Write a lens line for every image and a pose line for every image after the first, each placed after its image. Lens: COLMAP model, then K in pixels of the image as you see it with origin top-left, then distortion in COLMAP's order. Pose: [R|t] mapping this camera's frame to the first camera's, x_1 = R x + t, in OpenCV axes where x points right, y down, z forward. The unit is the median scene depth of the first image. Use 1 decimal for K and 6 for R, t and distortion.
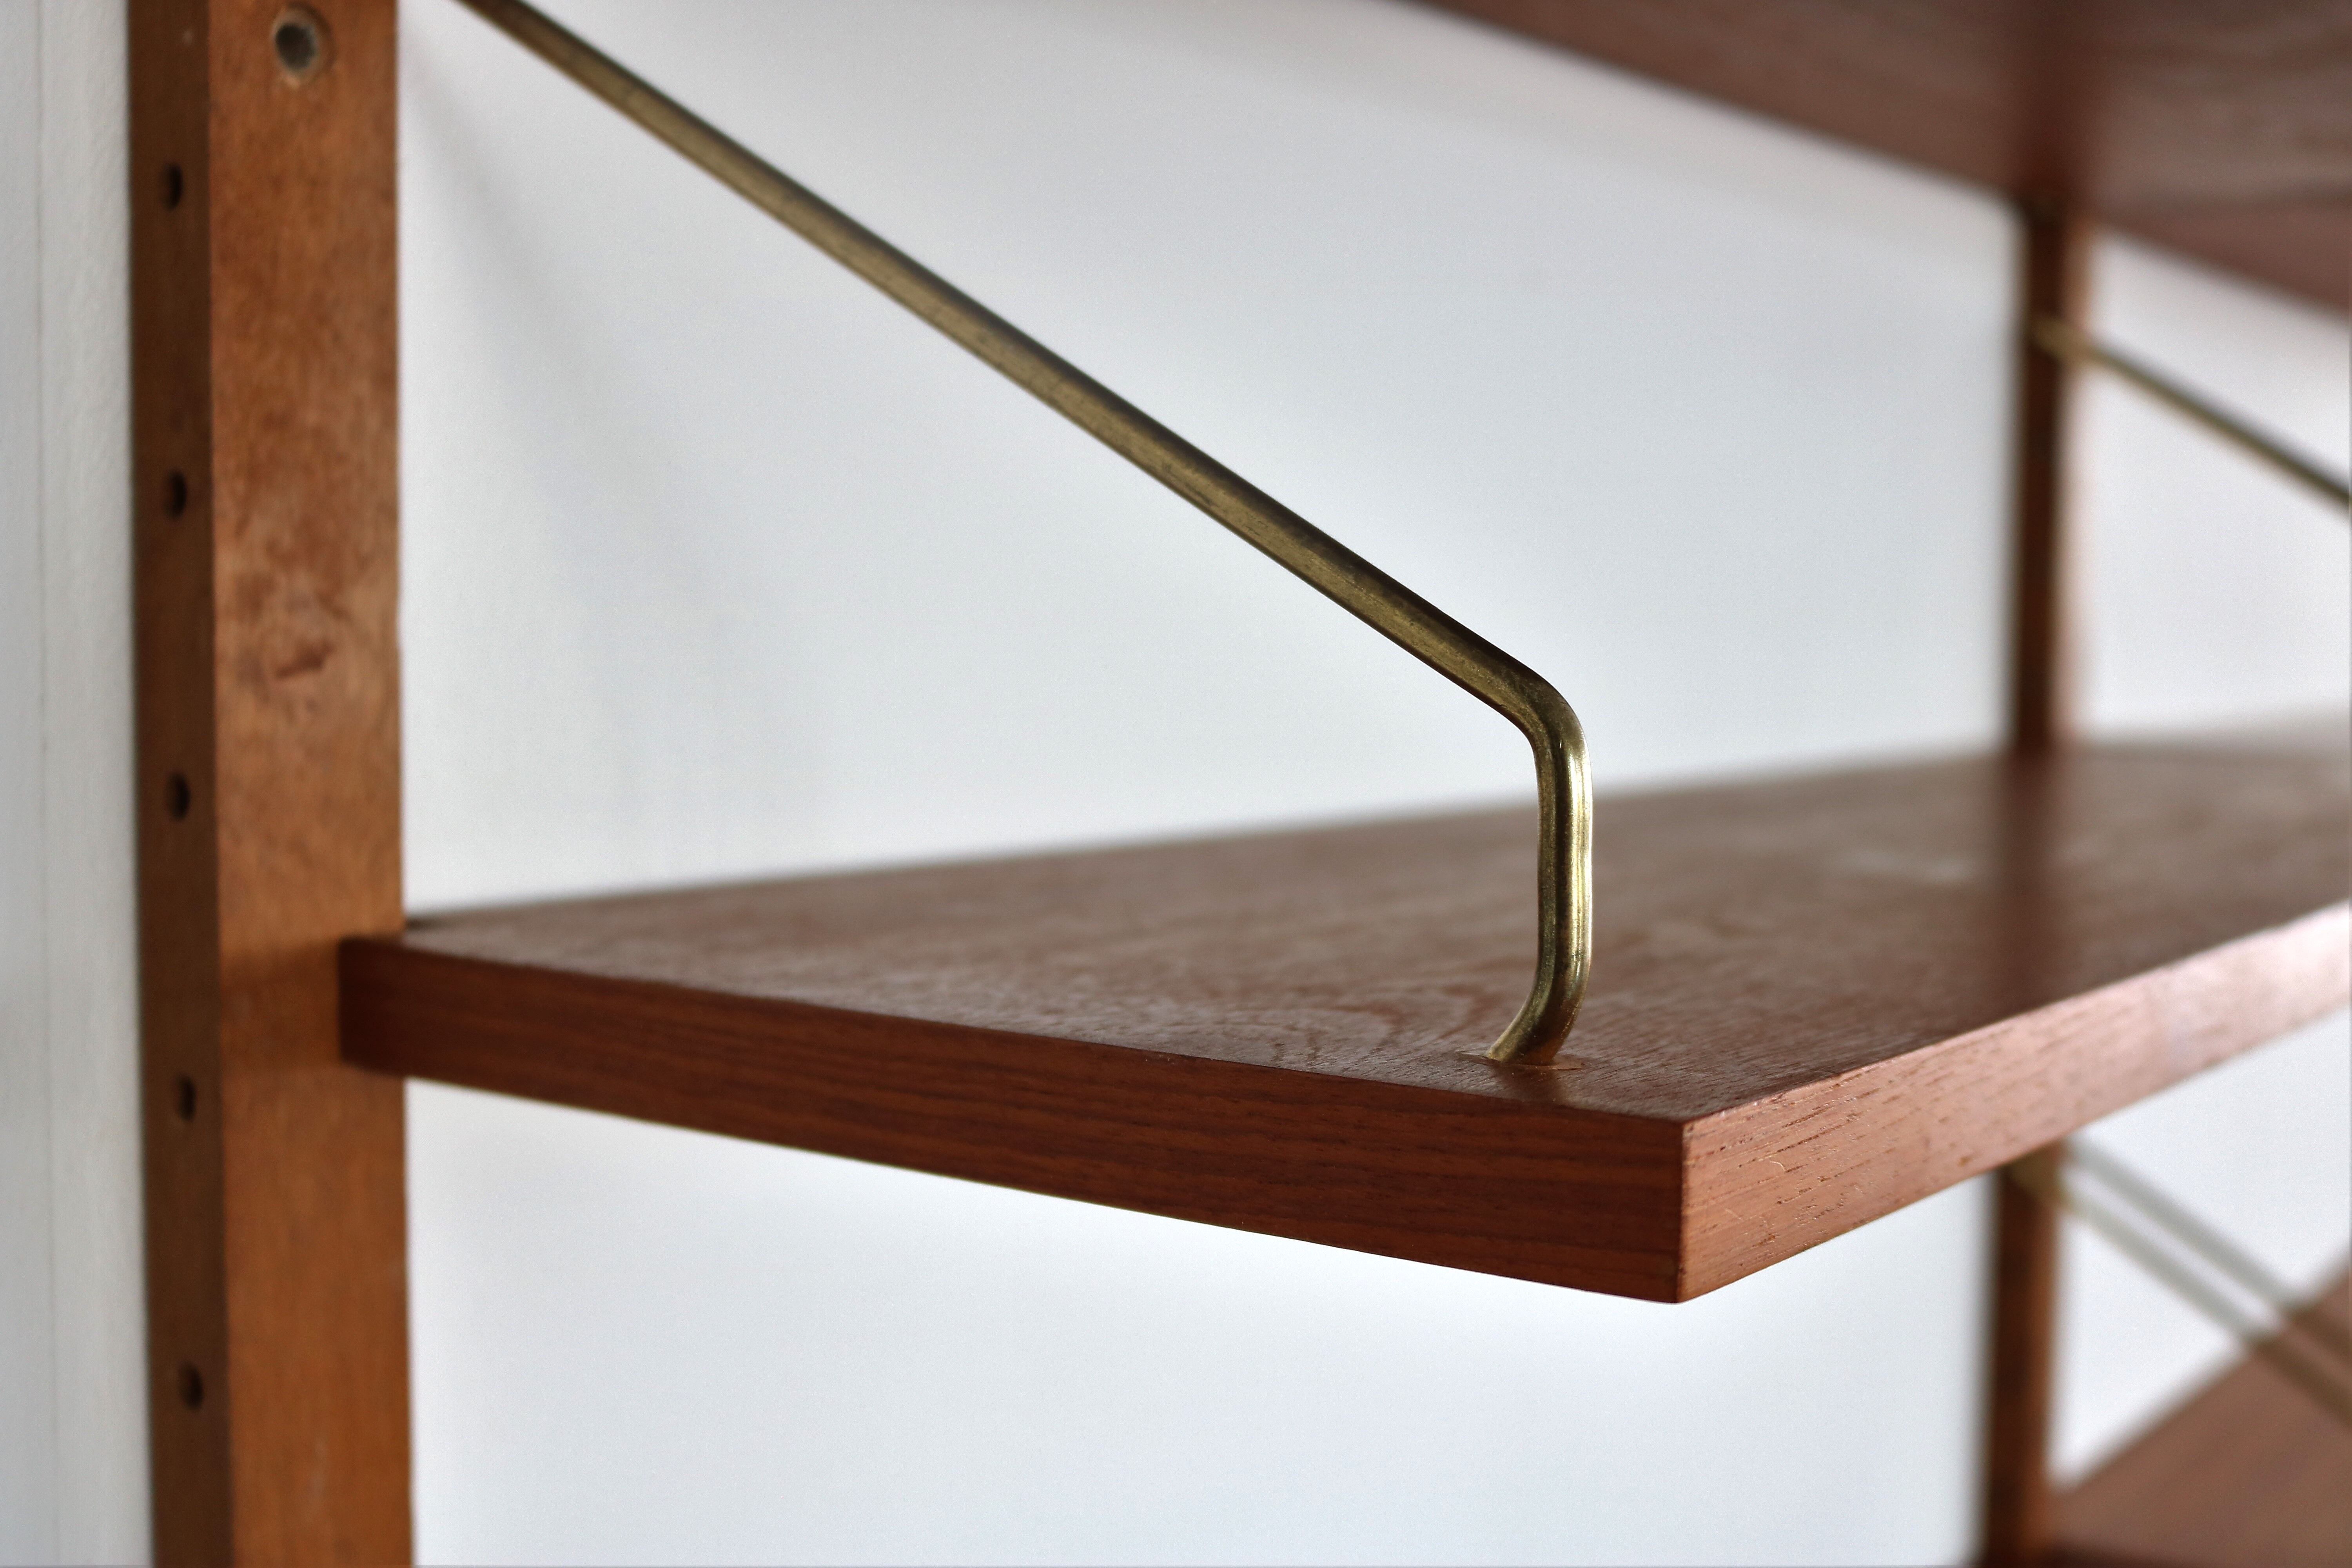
lens RADIAL K [[2896.5, 0, 1176.0], [0, 2896.5, 784.0], [0, 0, 1]] dist [-0.069135, 0.011288]
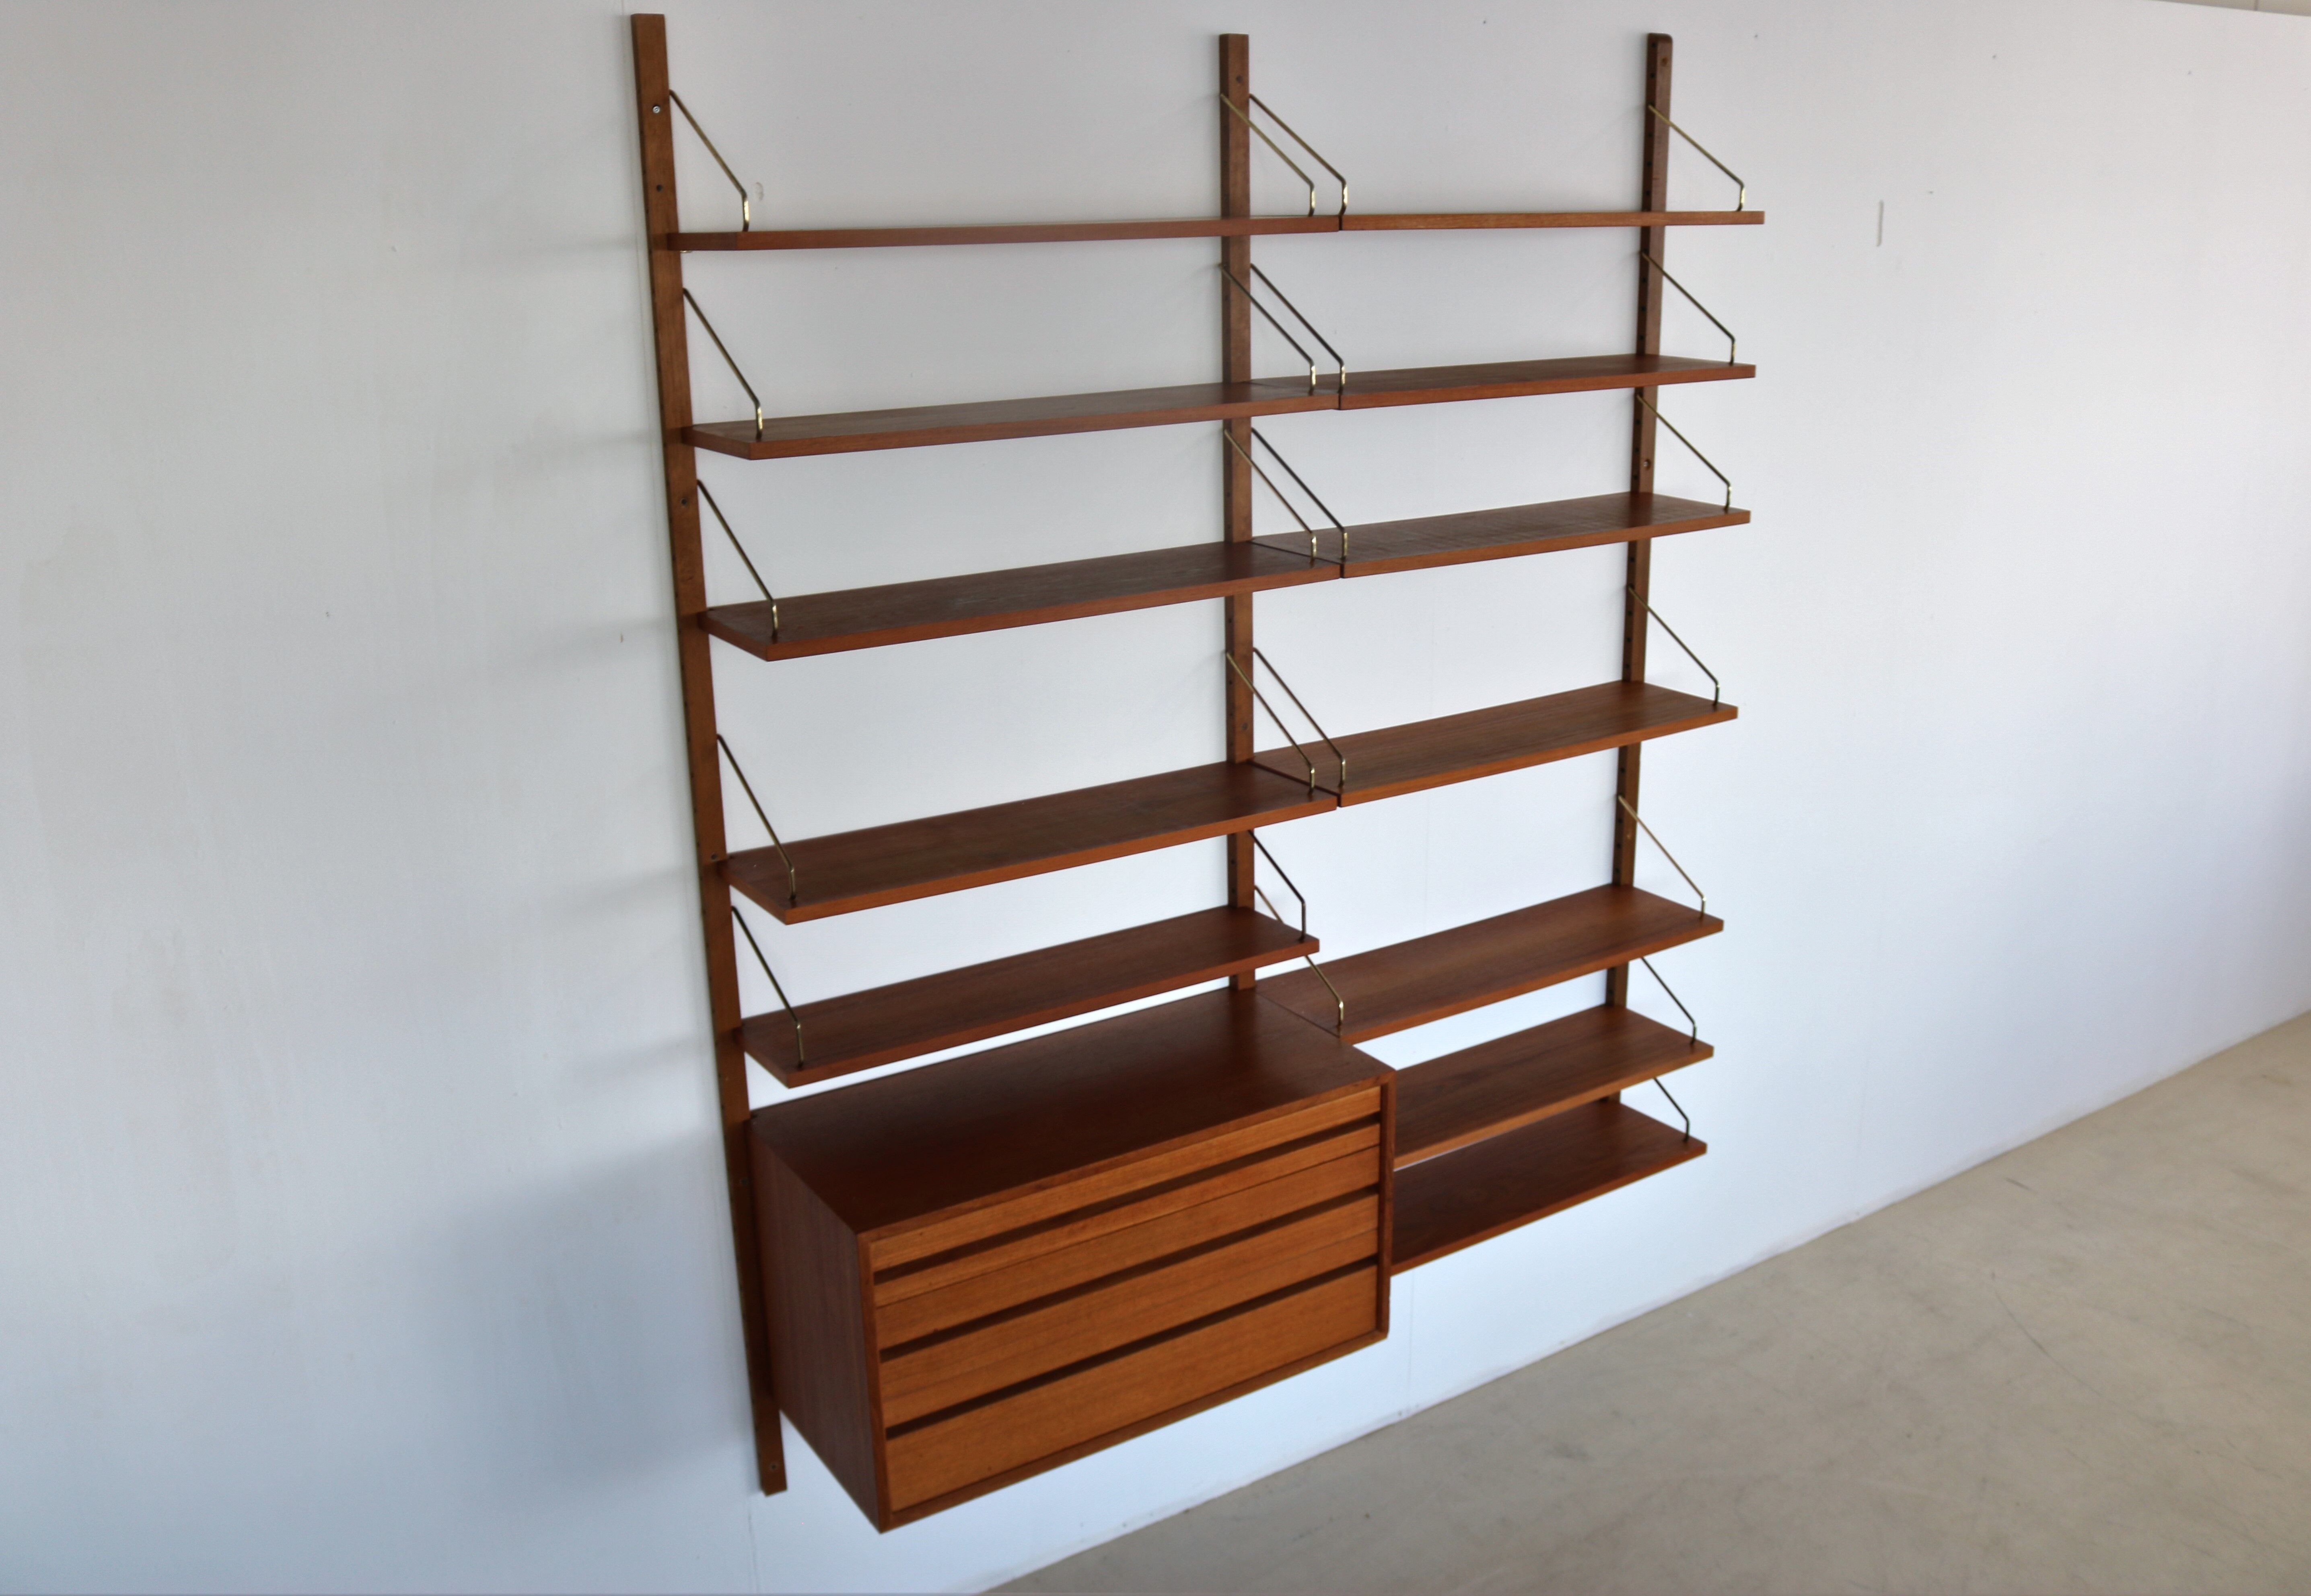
lens RADIAL K [[1999.2, 0, 1195.4], [0, 1999.2, 794.8], [0, 0, 1]] dist [-0.145809, 0.082127]
pose [[0.940059, 0.079463, -0.331624, 2.886946], [-0.002541, 0.974076, 0.226205, -0.704596], [0.341002, -0.211803, 0.915891, -3.677399]]
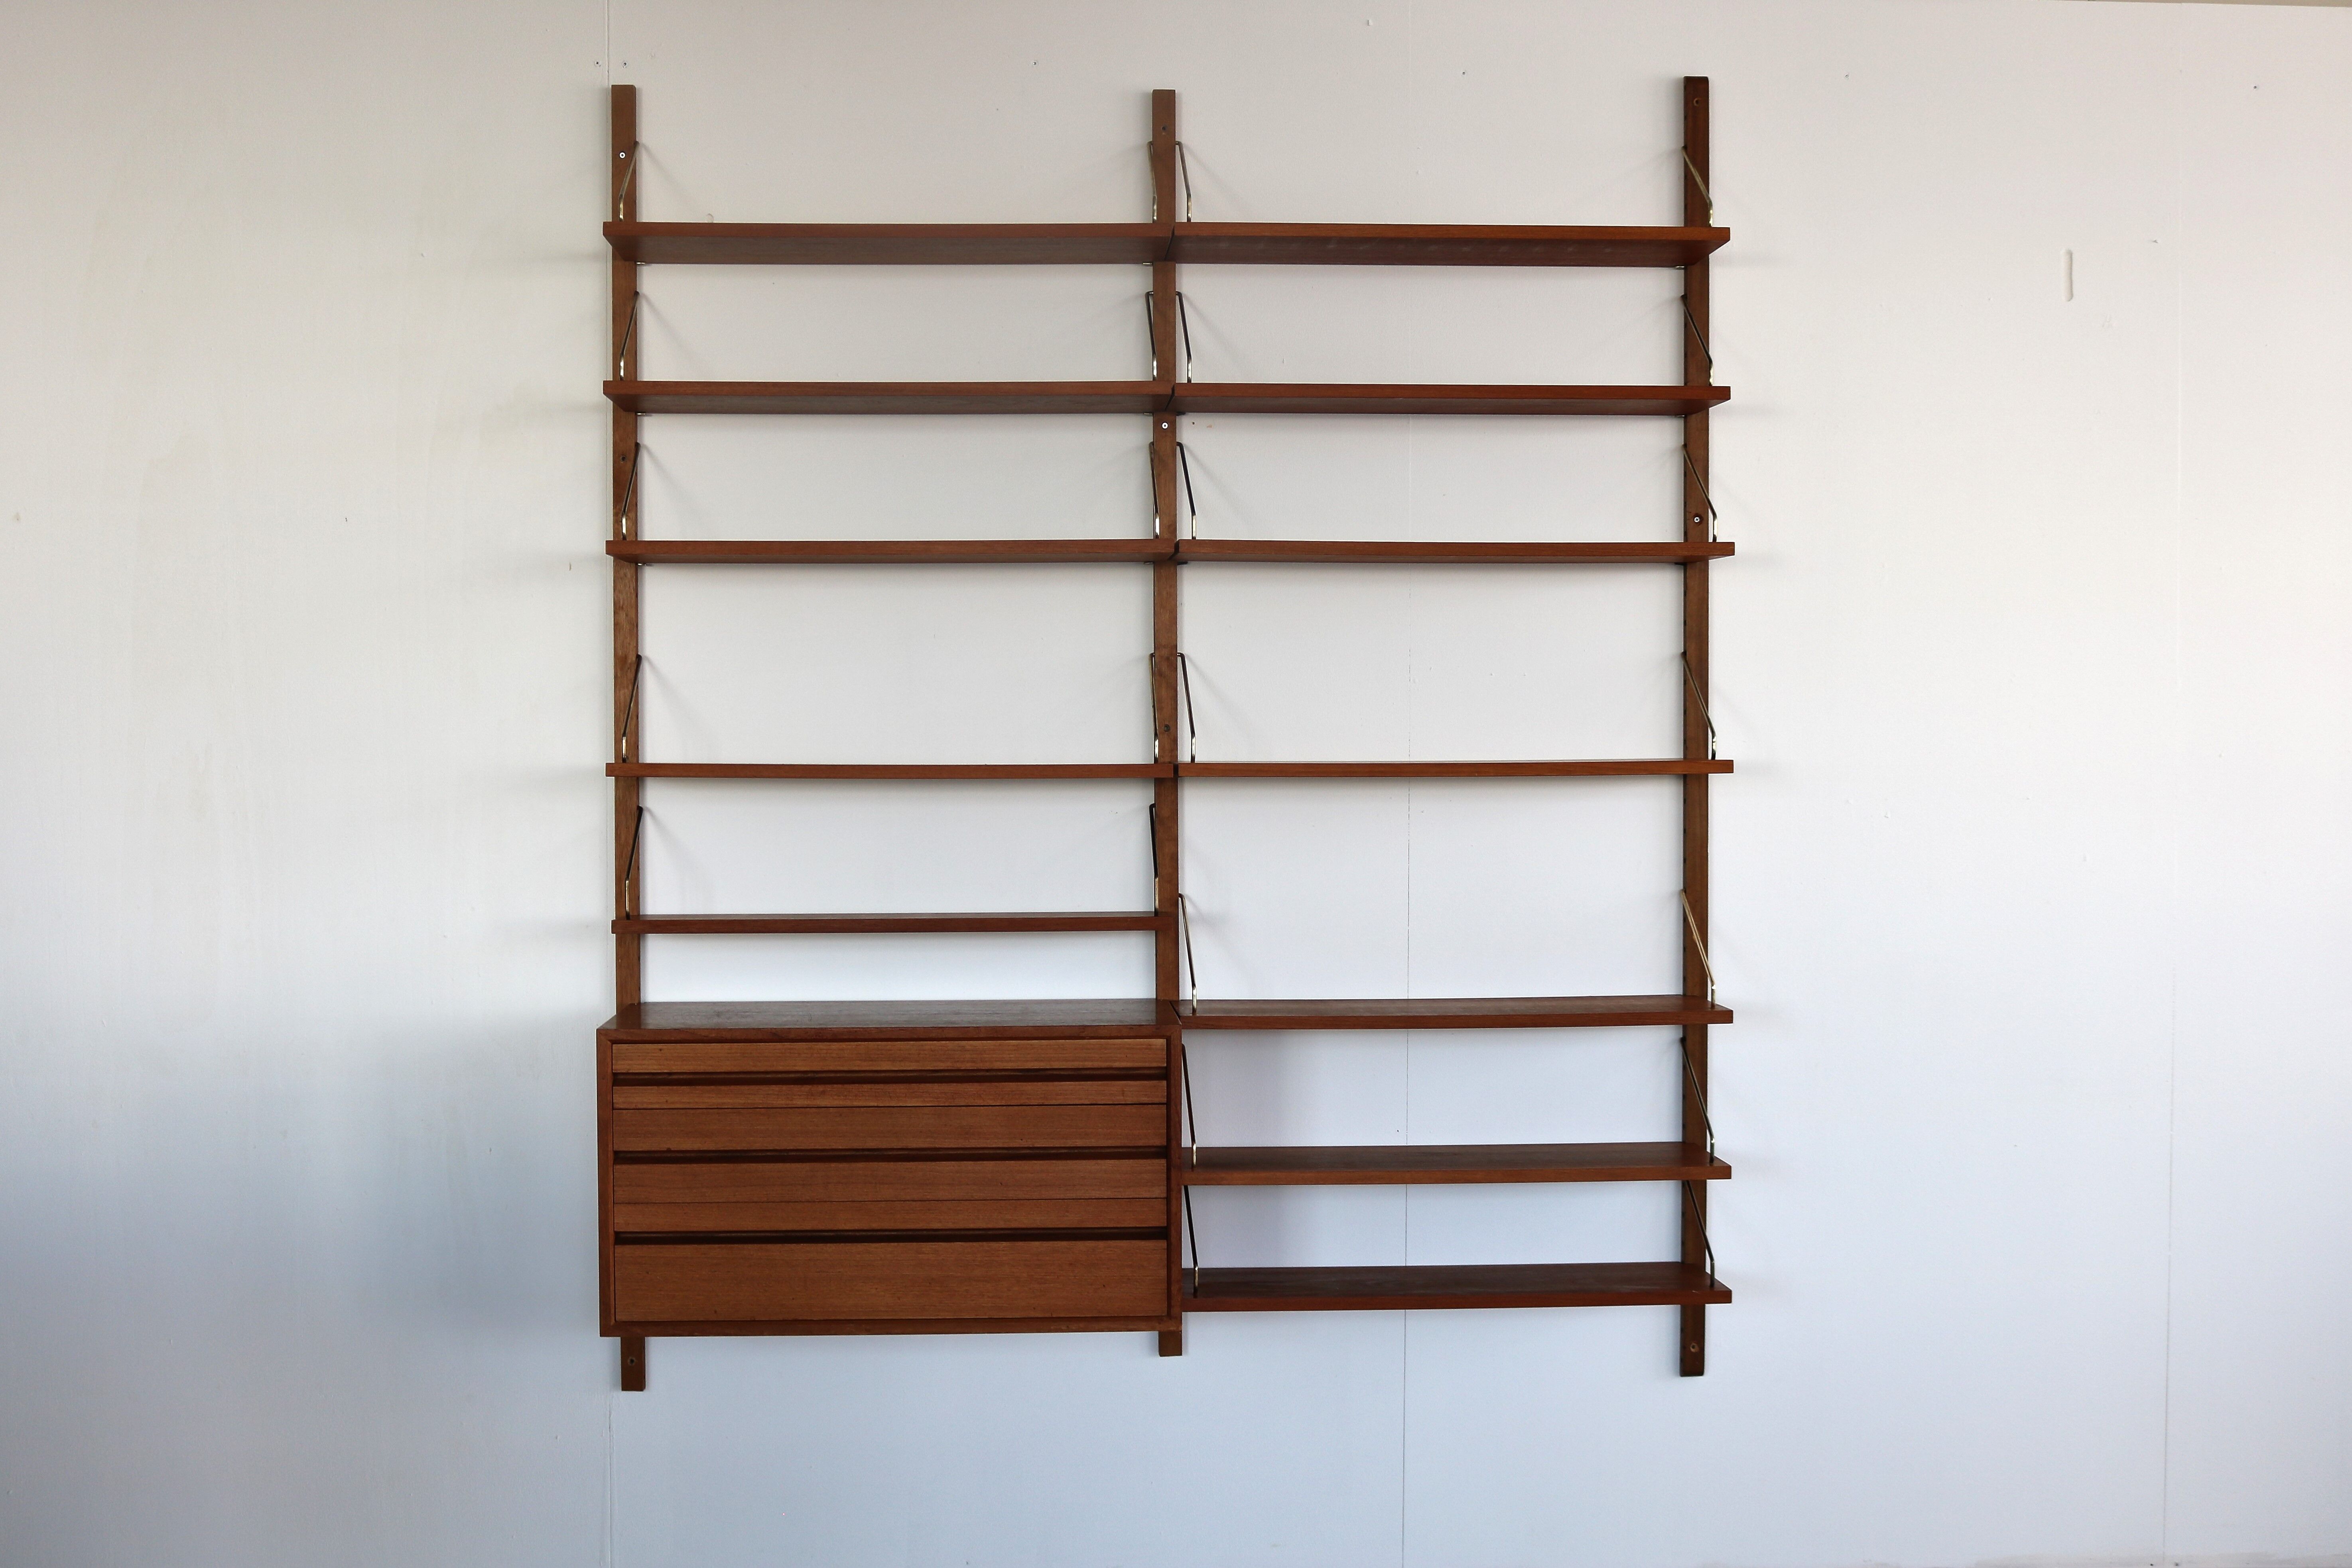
lens RADIAL K [[2896.5, 0, 1176.0], [0, 2896.5, 784.0], [0, 0, 1]] dist [-0.069135, 0.011288]
pose [[0.640561, 0.007105, -0.767874, 8.531518], [-0.043646, 0.998678, -0.027169, 1.046842], [0.766666, 0.050918, 0.640024, -3.842596]]
